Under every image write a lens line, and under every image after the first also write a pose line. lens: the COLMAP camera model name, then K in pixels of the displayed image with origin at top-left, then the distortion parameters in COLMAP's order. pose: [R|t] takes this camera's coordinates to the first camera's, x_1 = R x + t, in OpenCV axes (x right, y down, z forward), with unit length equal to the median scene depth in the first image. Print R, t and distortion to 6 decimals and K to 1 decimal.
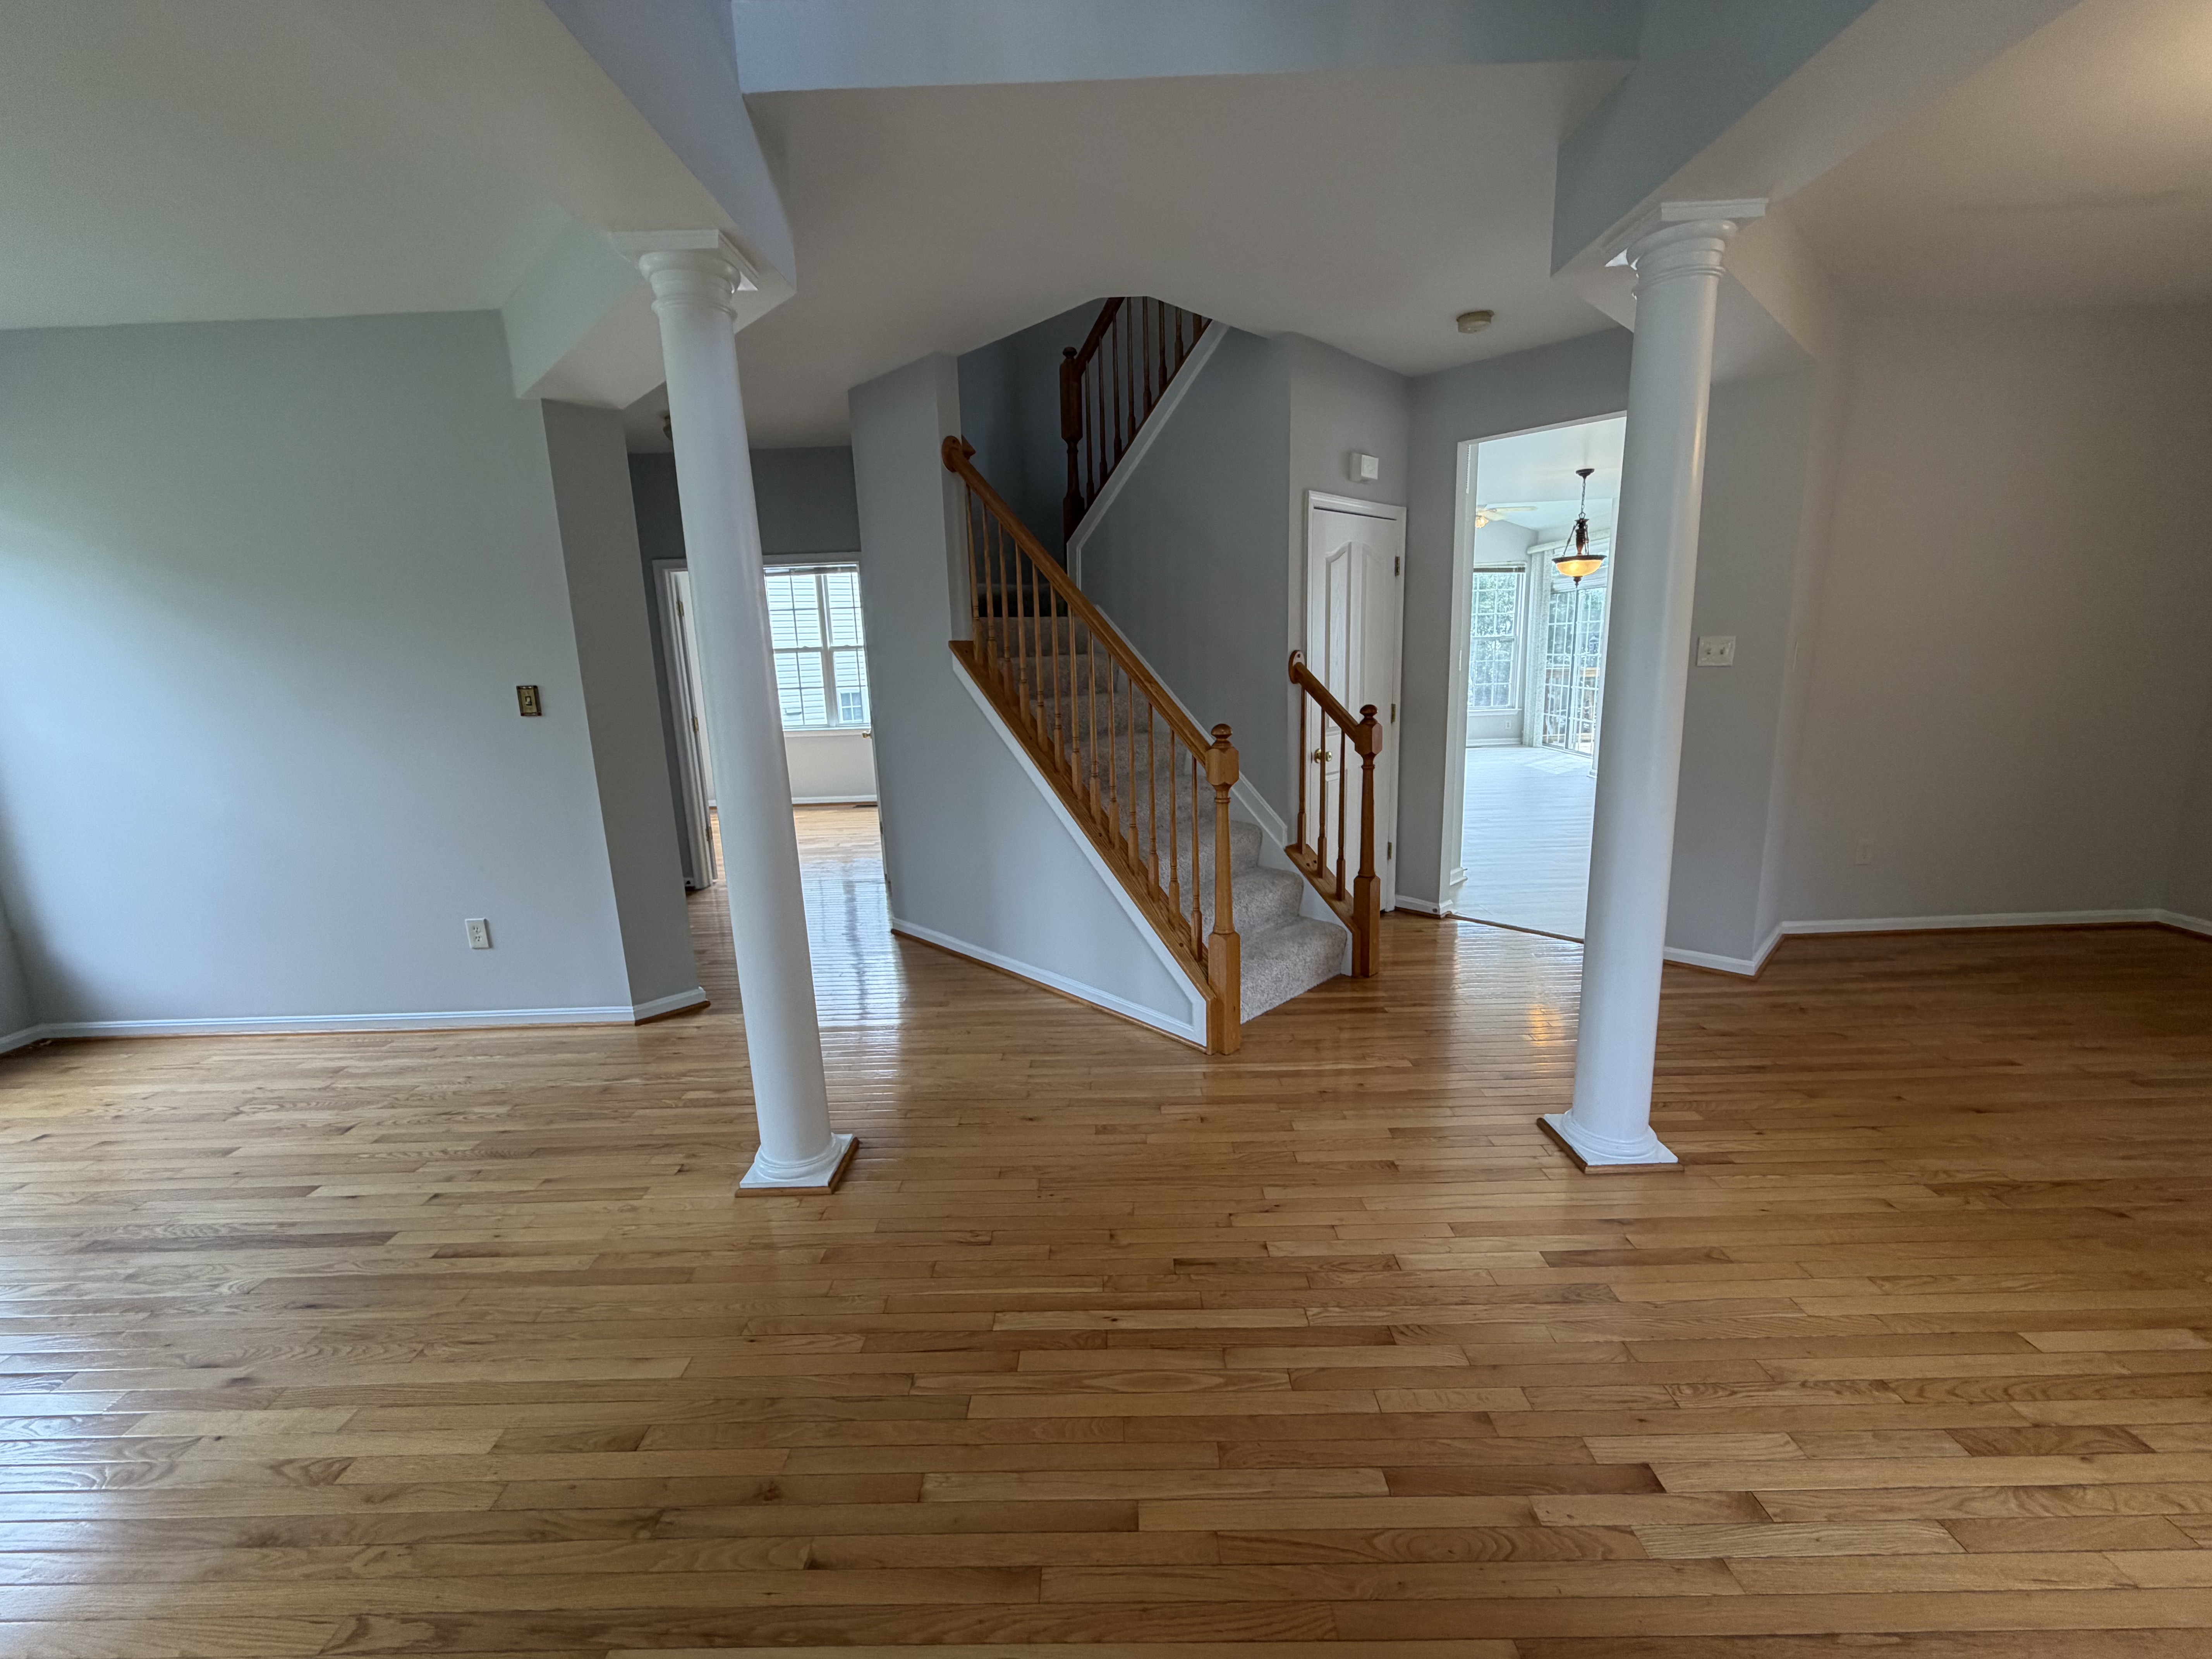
lens RADIAL K [[892.2, 0, 1103.0], [0, 892.2, 828.3], [0, 0, 1]] dist [0.003162, -0.000116]
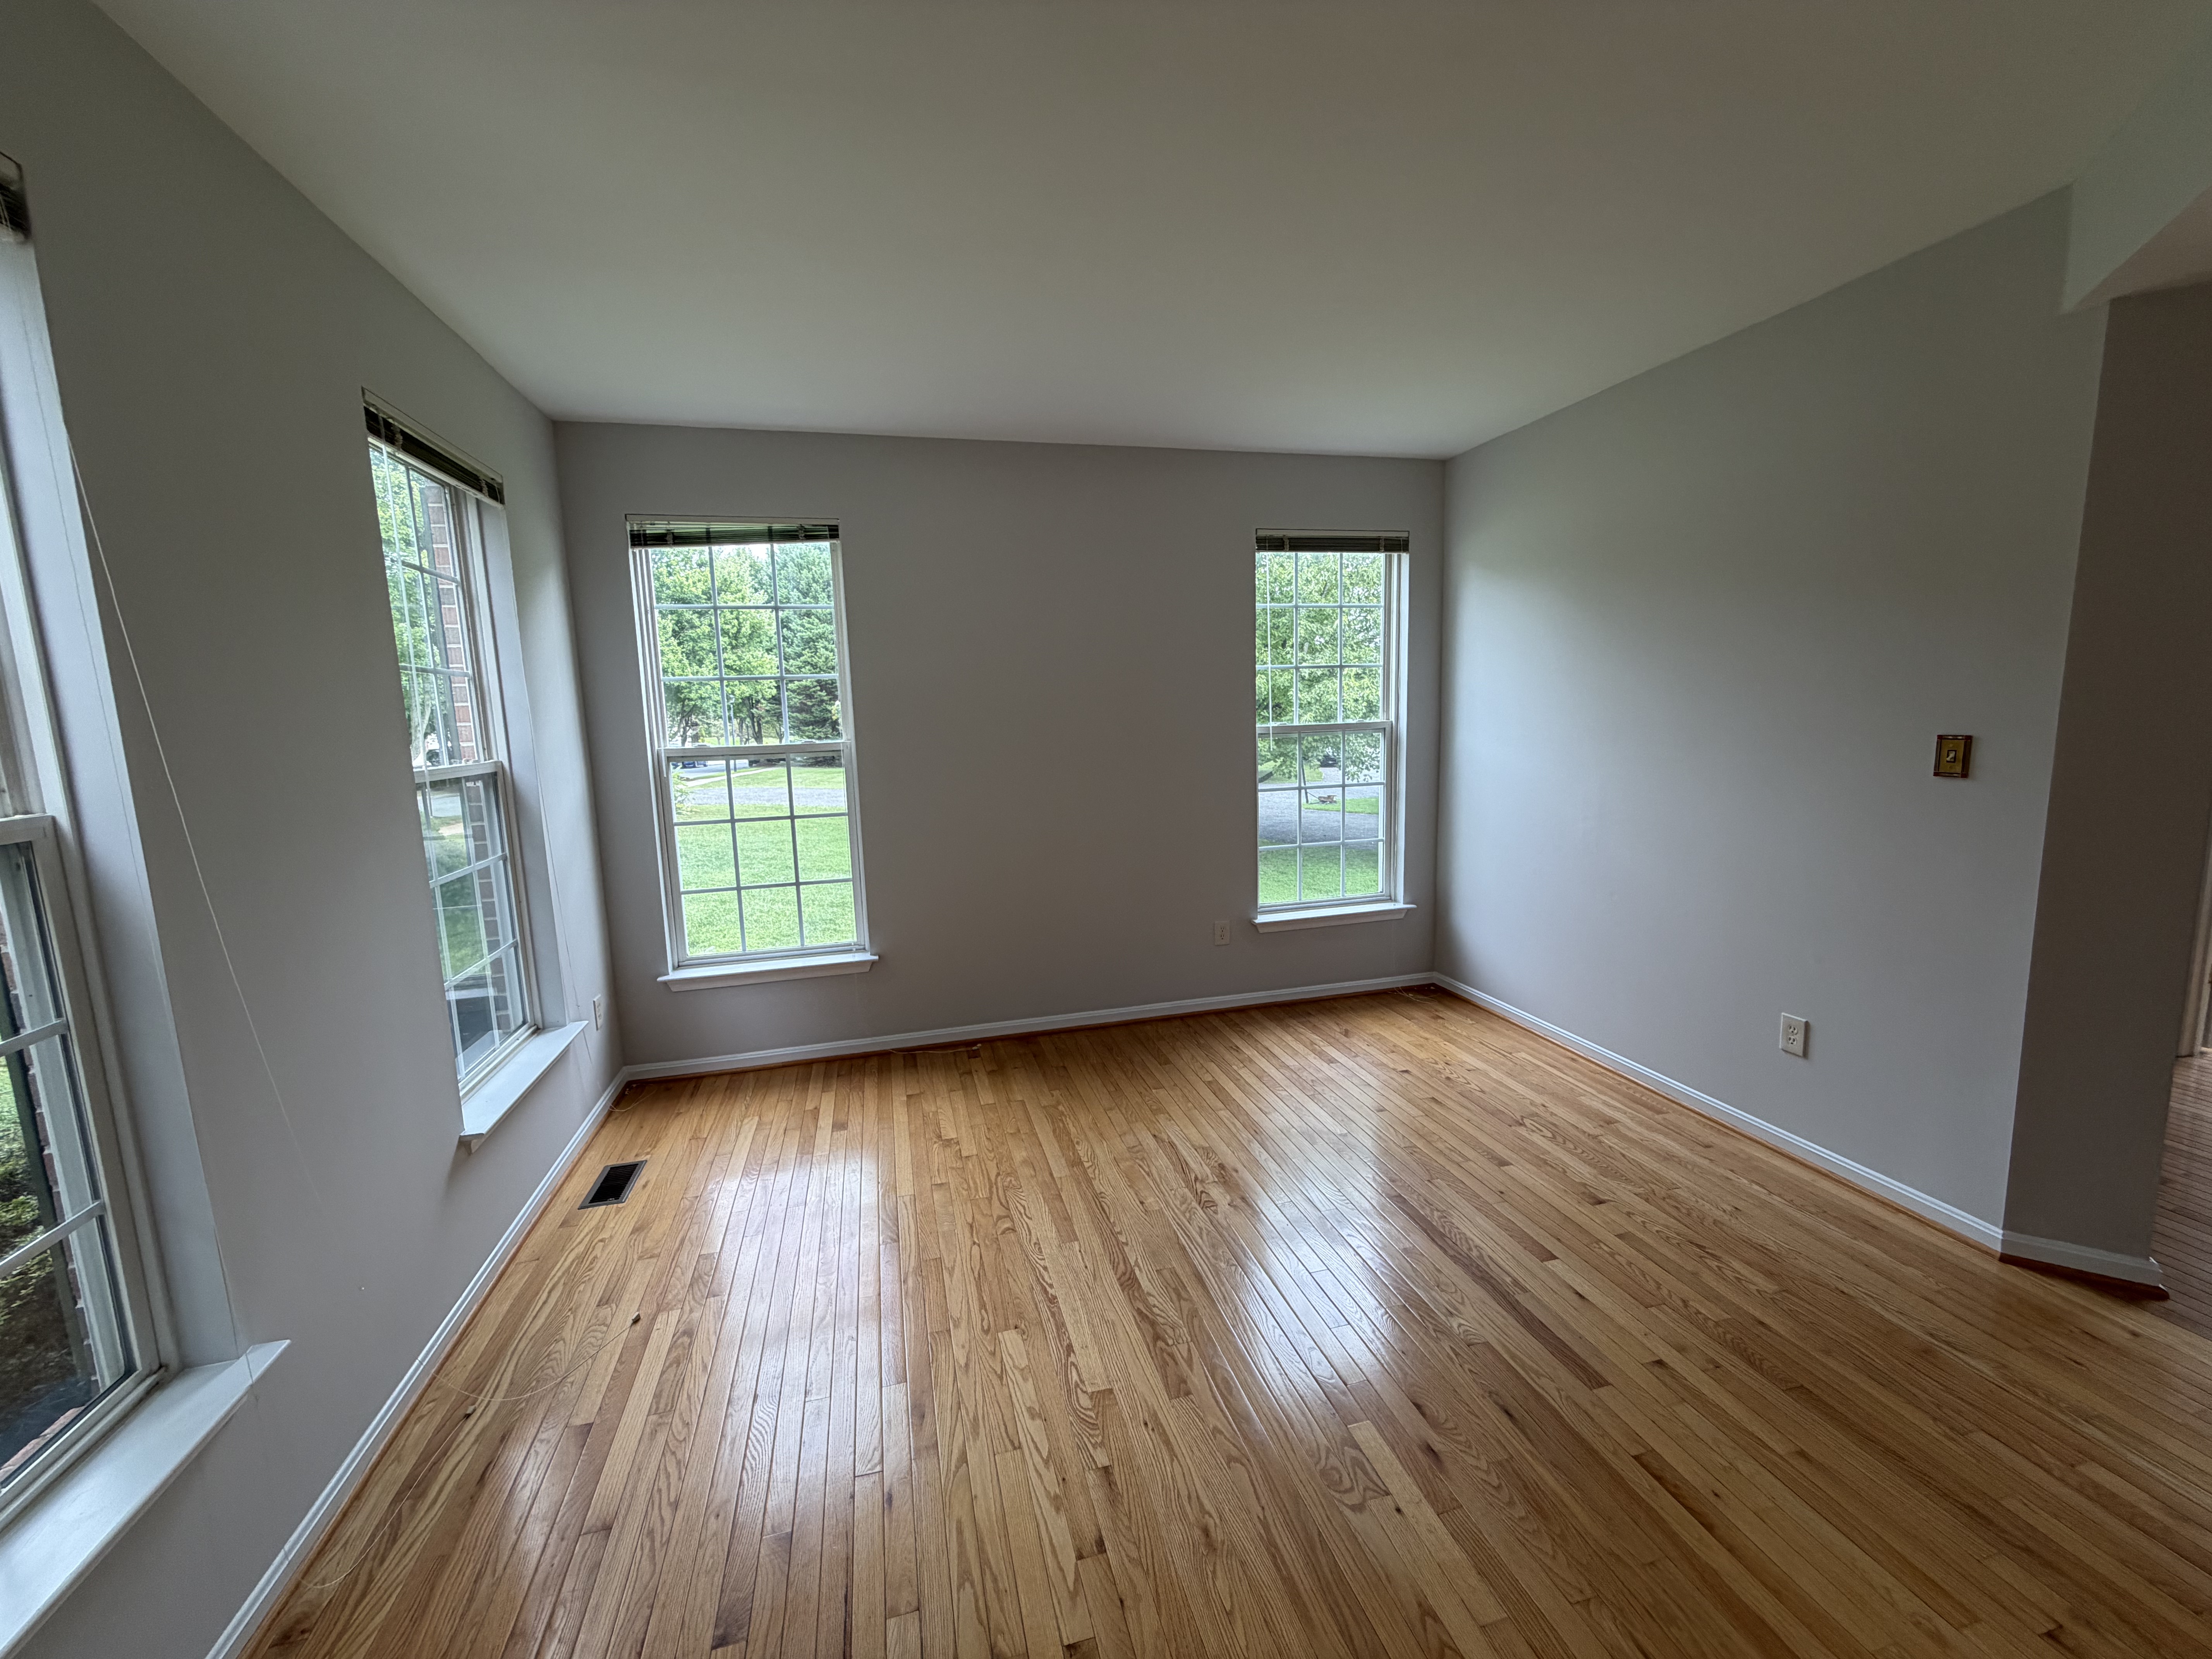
lens RADIAL K [[892.2, 0, 1102.8], [0, 892.2, 829.2], [0, 0, 1]] dist [0.003162, -0.000116]
pose [[0.266830, 0.159954, -0.950377, -0.155877], [-0.171035, 0.978337, 0.116639, -0.059780], [0.948446, 0.131425, 0.288407, 0.185007]]
